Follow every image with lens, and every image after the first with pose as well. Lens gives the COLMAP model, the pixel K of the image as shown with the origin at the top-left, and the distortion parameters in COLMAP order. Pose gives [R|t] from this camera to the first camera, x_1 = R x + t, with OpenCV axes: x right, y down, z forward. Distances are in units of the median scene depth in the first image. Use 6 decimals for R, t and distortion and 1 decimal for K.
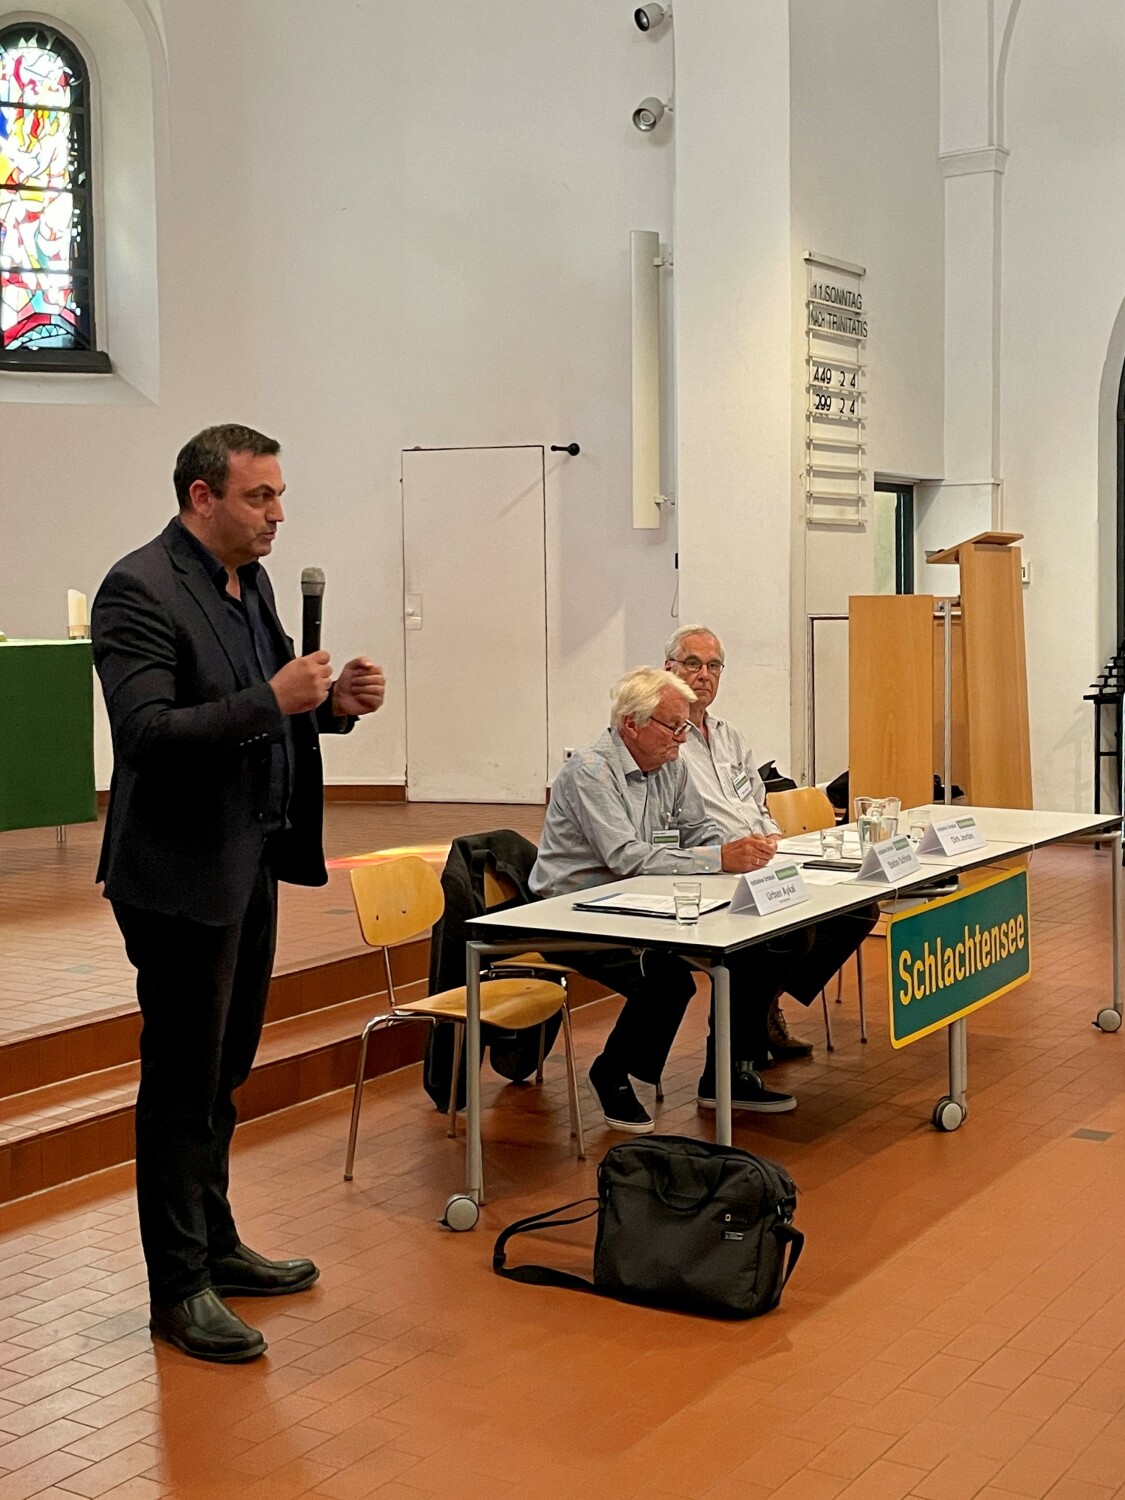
lens RADIAL K [[1979.4, 0, 562.5], [0, 1979.4, 696.2], [0, 0, 1]] dist [0.043194, -0.027368]
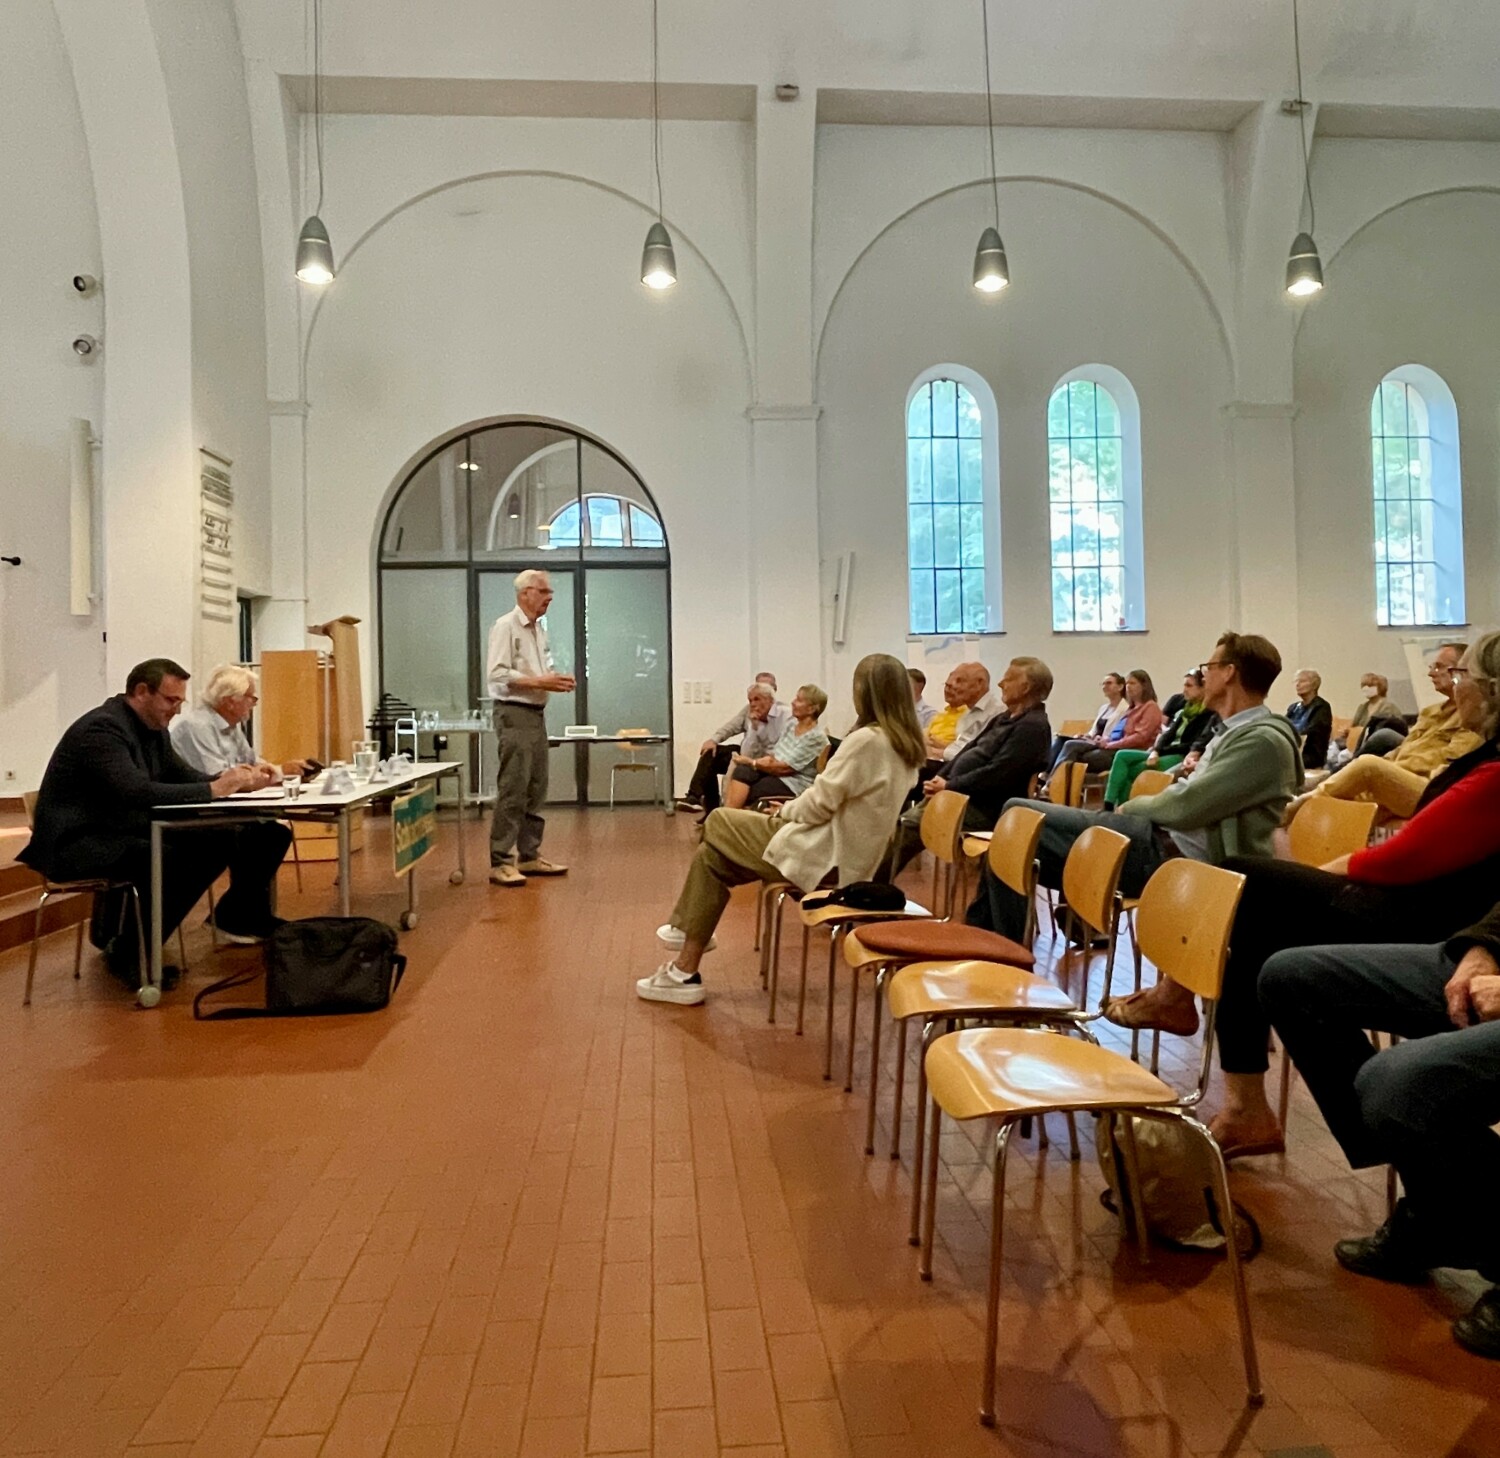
lens RADIAL K [[1211.5, 0, 749.5], [0, 1211.5, 685.8], [0, 0, 1]] dist [0.038979, -0.112770]
pose [[0.792397, 0.009006, 0.609939, -0.114497], [0.034366, 0.997644, -0.059376, 0.039809], [-0.609036, 0.068010, 0.790221, -0.022713]]
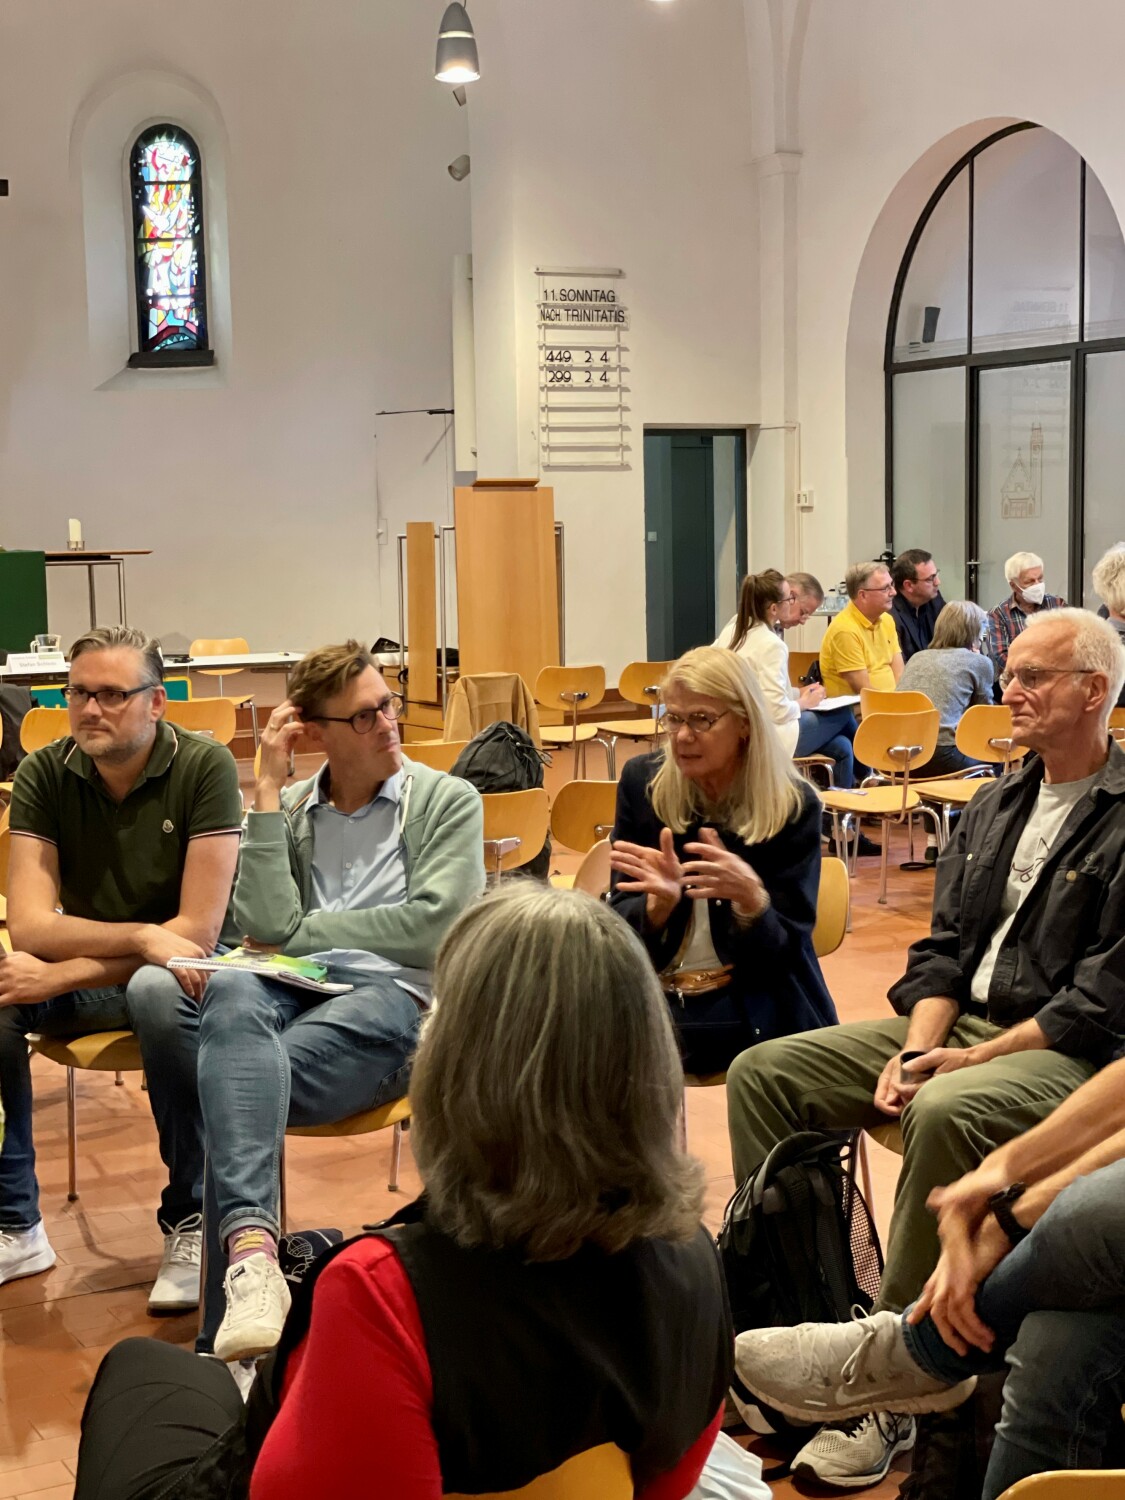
lens RADIAL K [[2283.6, 0, 562.5], [0, 2283.6, 750.0], [0, 0, 1]] dist [0.028843, 0.145332]
pose [[0.872743, 0.043637, -0.486226, 0.861296], [-0.015950, 0.998014, 0.060940, 0.010202], [0.487920, -0.045429, 0.871705, -0.350037]]
